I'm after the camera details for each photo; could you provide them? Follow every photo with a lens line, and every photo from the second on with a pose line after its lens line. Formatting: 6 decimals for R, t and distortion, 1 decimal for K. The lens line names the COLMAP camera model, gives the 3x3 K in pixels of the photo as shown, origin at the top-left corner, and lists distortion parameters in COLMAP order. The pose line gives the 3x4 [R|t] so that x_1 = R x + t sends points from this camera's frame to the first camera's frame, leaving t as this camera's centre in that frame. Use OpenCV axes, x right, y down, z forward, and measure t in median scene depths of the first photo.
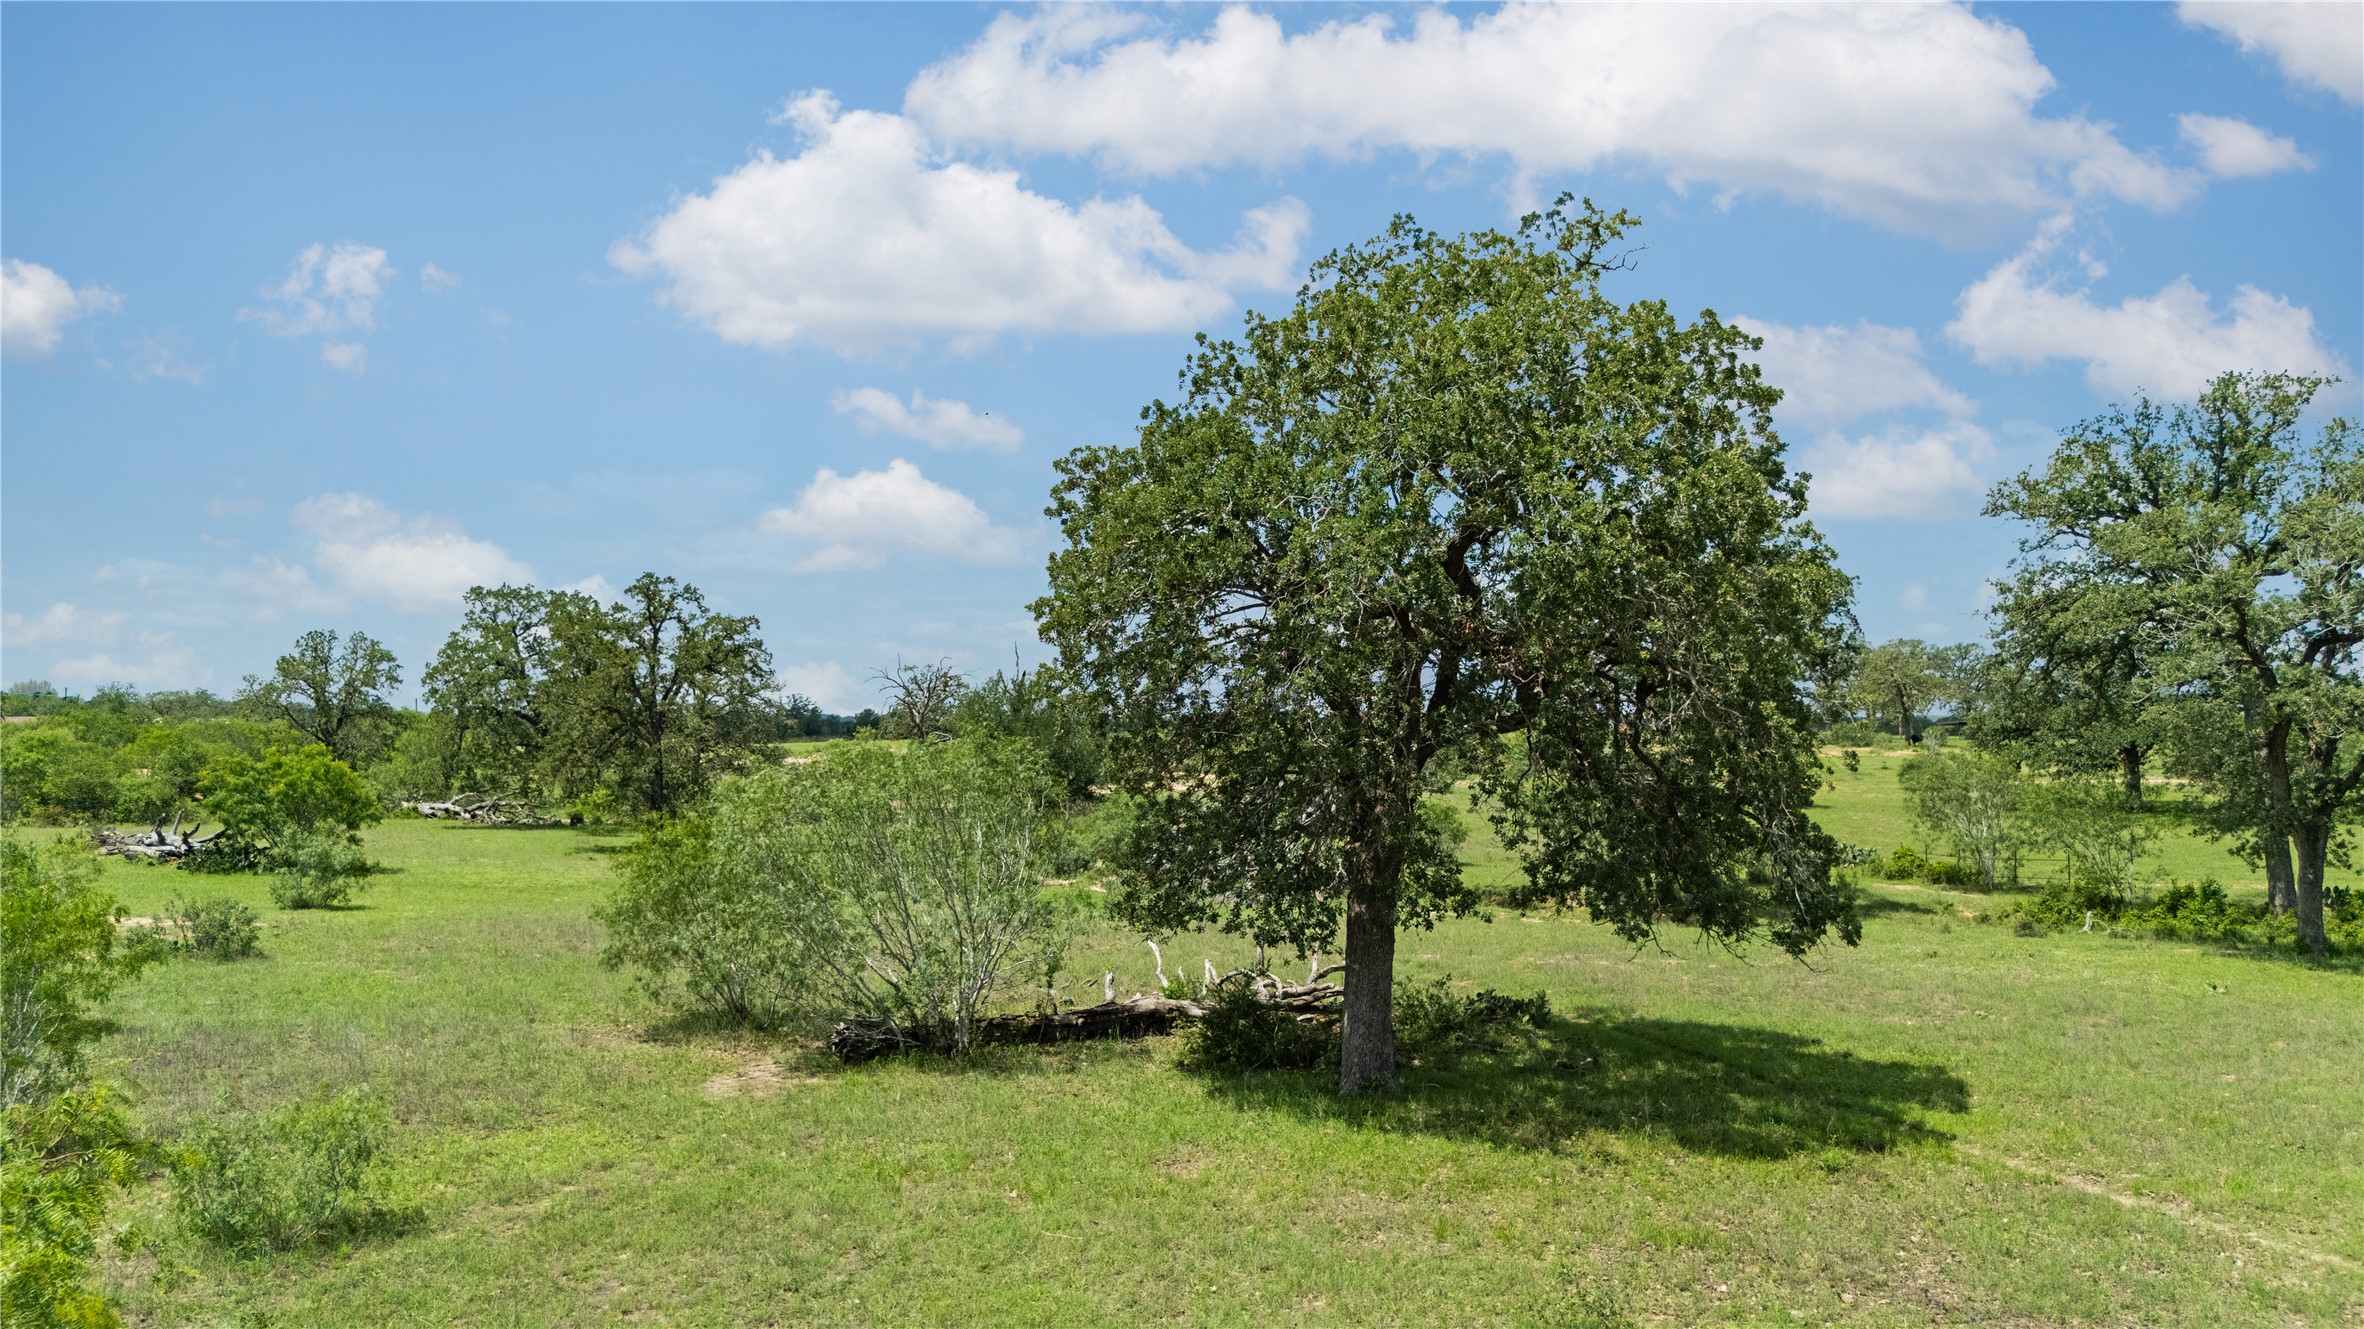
lens RADIAL K [[1731.1, 0, 1179.3], [0, 1731.1, 663.9], [0, 0, 1]] dist [0.047051, -0.042625]
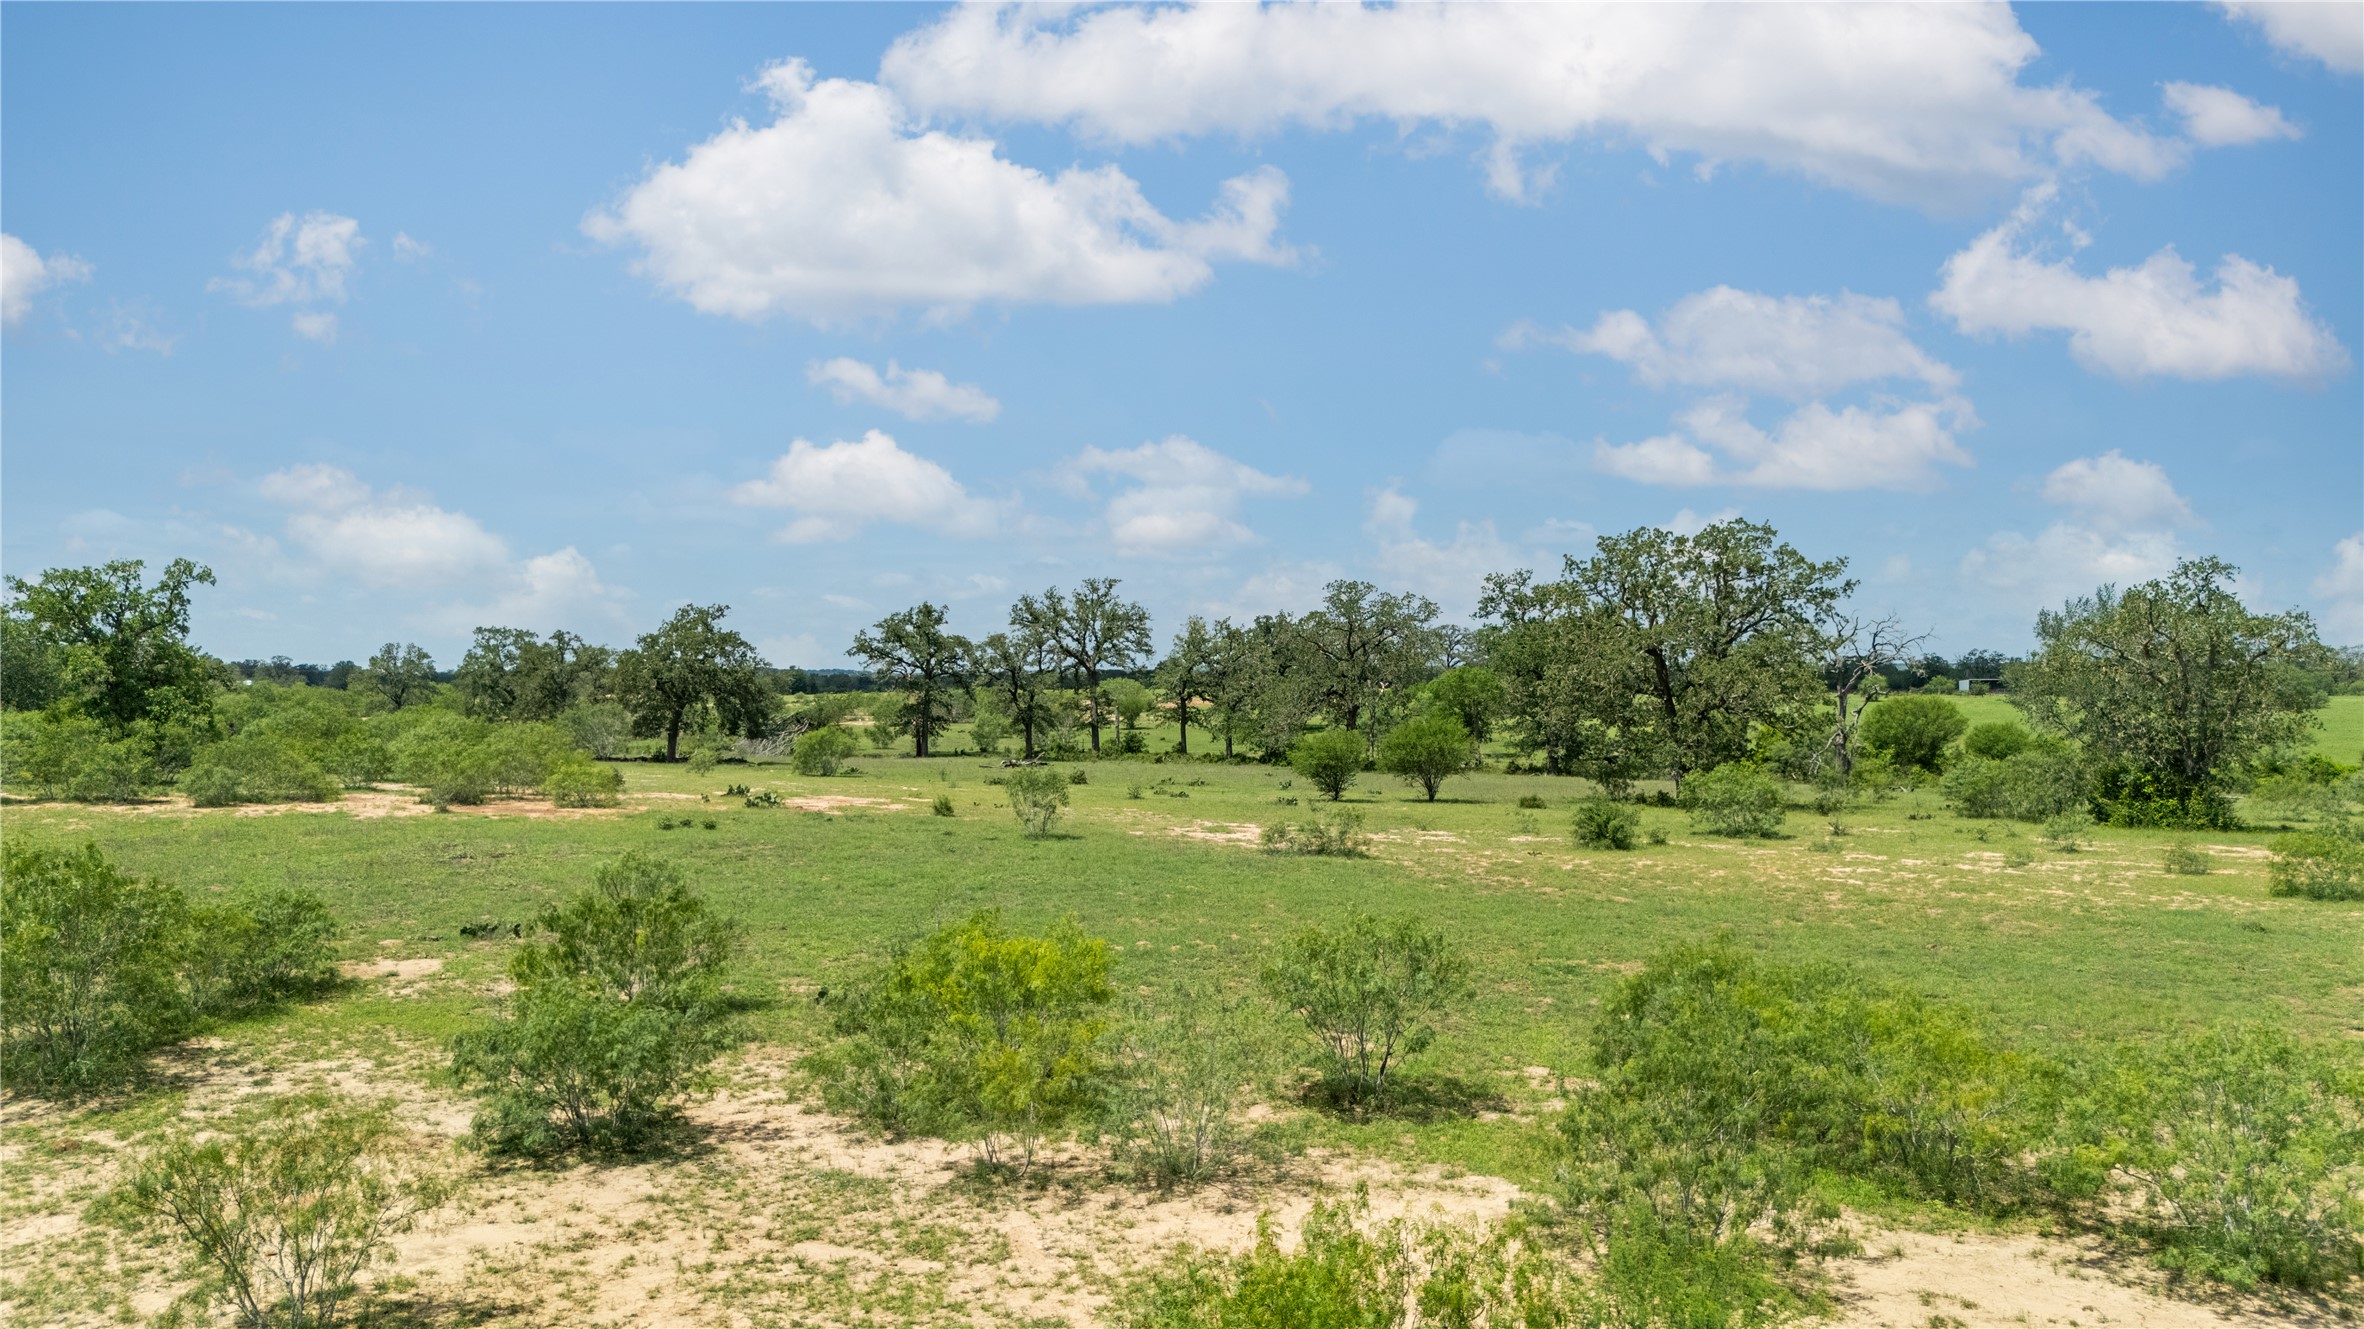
lens RADIAL K [[1731.1, 0, 1186.6], [0, 1731.1, 662.3], [0, 0, 1]] dist [0.047051, -0.042625]
pose [[0.999813, 0.005008, 0.018661, 0.795812], [-0.005271, 0.999887, 0.014077, -0.074725], [-0.018588, -0.014172, 0.999727, -2.175609]]
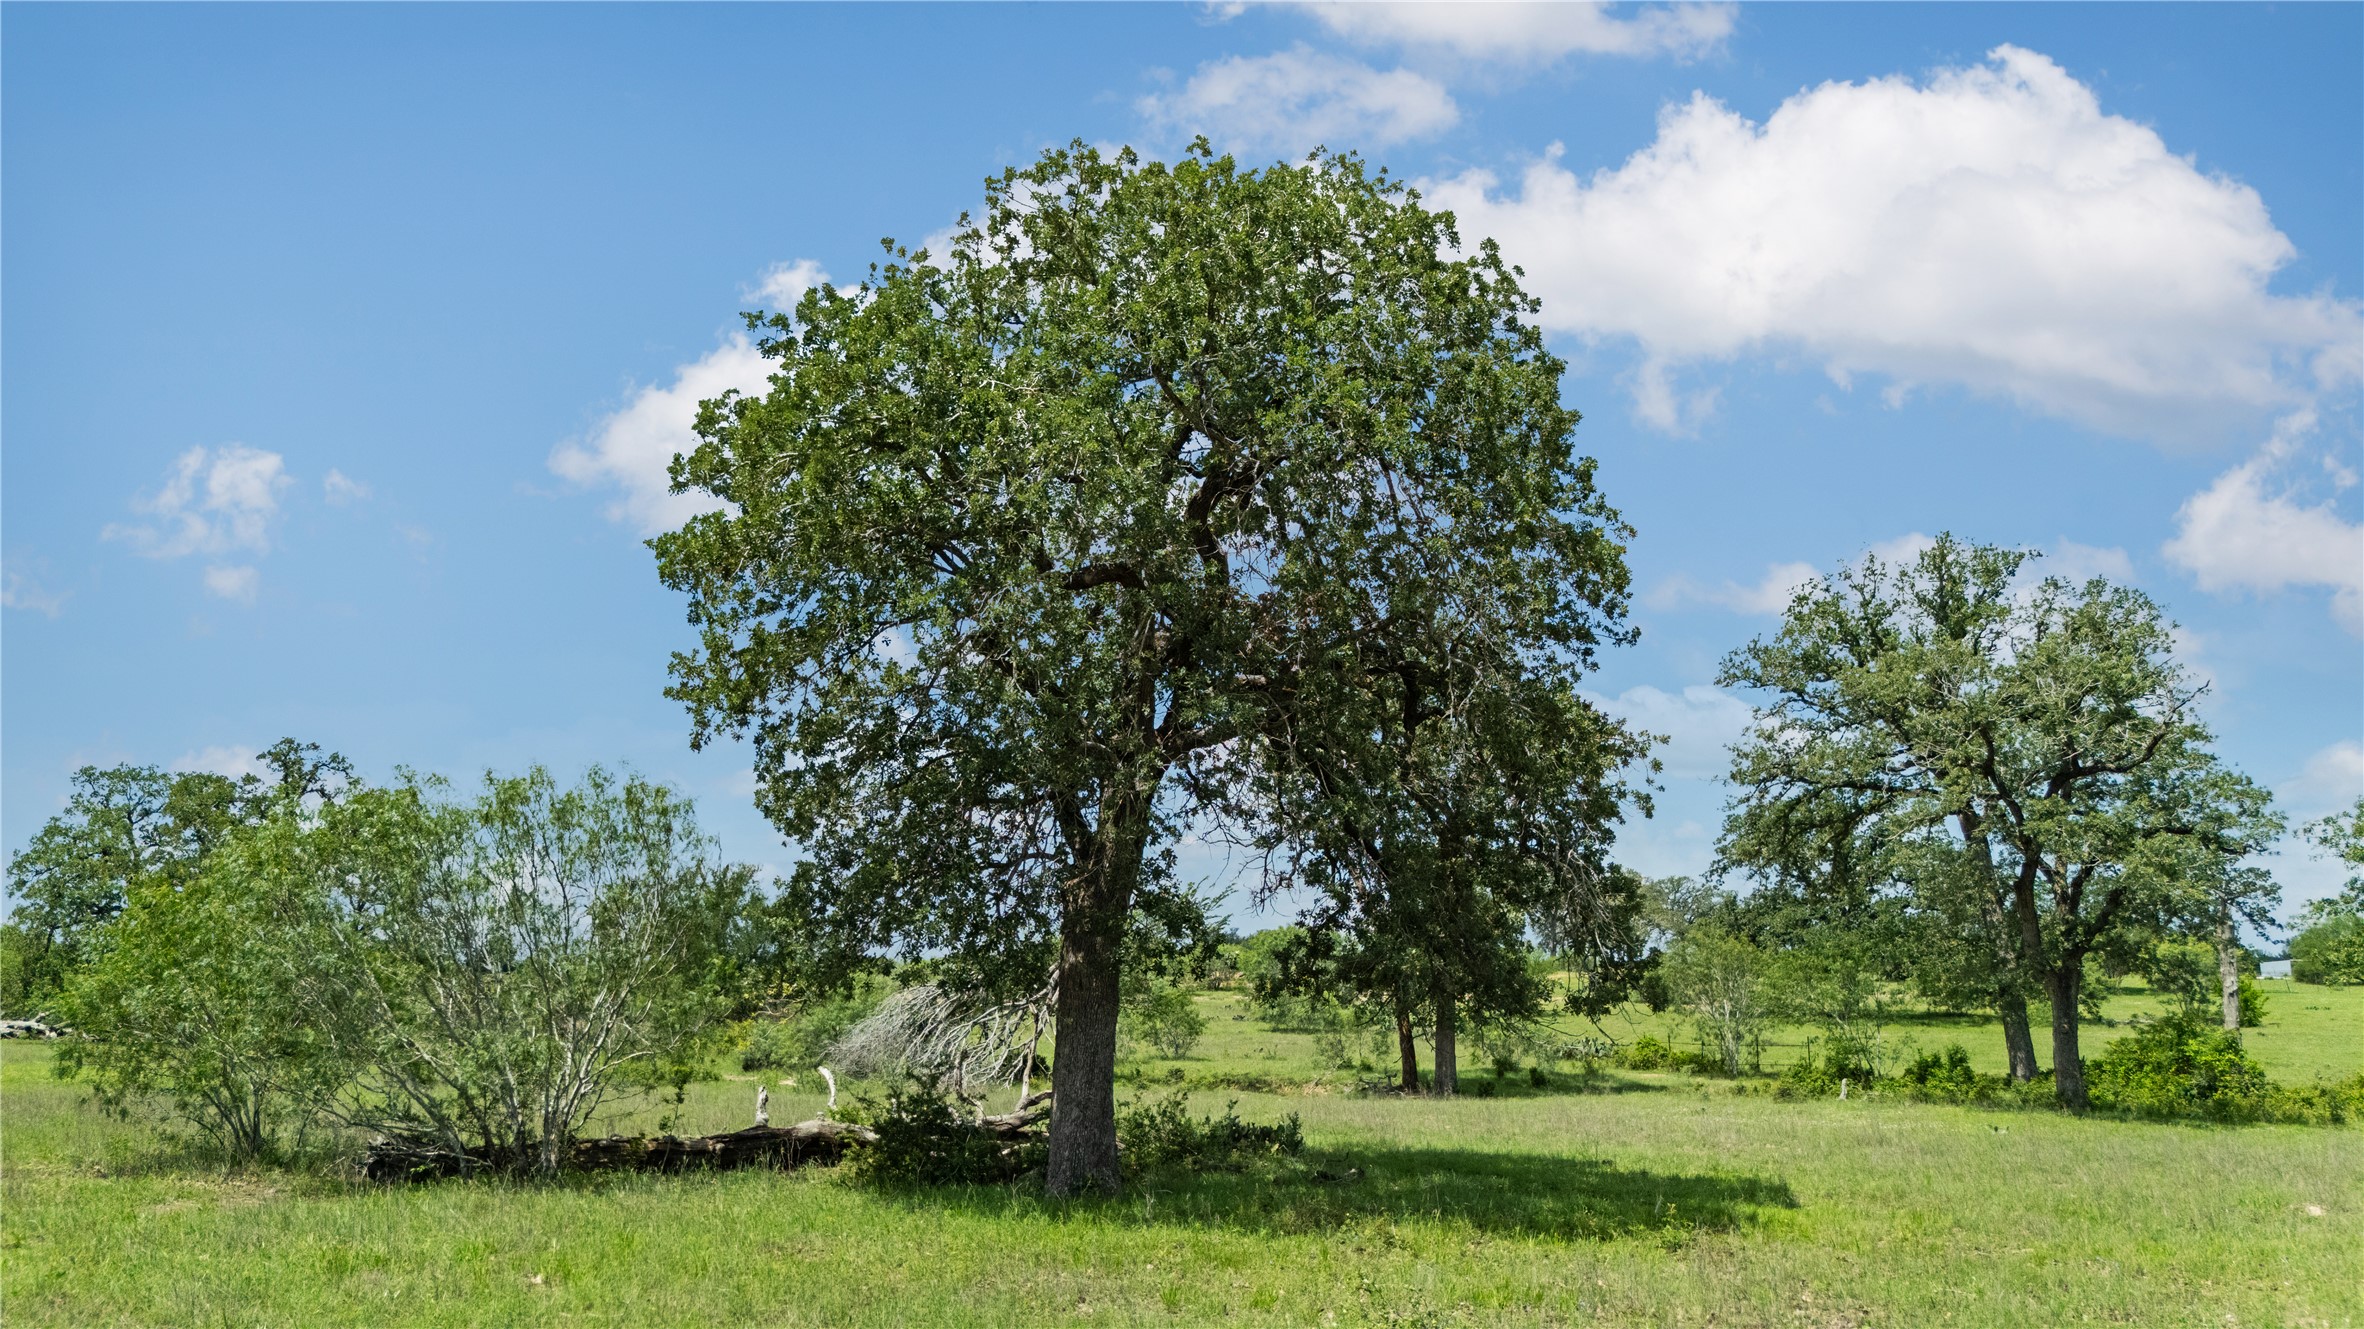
lens RADIAL K [[1731.1, 0, 1183.0], [0, 1731.1, 672.3], [0, 0, 1]] dist [0.047051, -0.042625]
pose [[0.988245, 0.025774, 0.150688, 0.014677], [-0.004745, 0.990383, -0.138274, 0.058335], [-0.152803, 0.135934, 0.978863, 0.096943]]
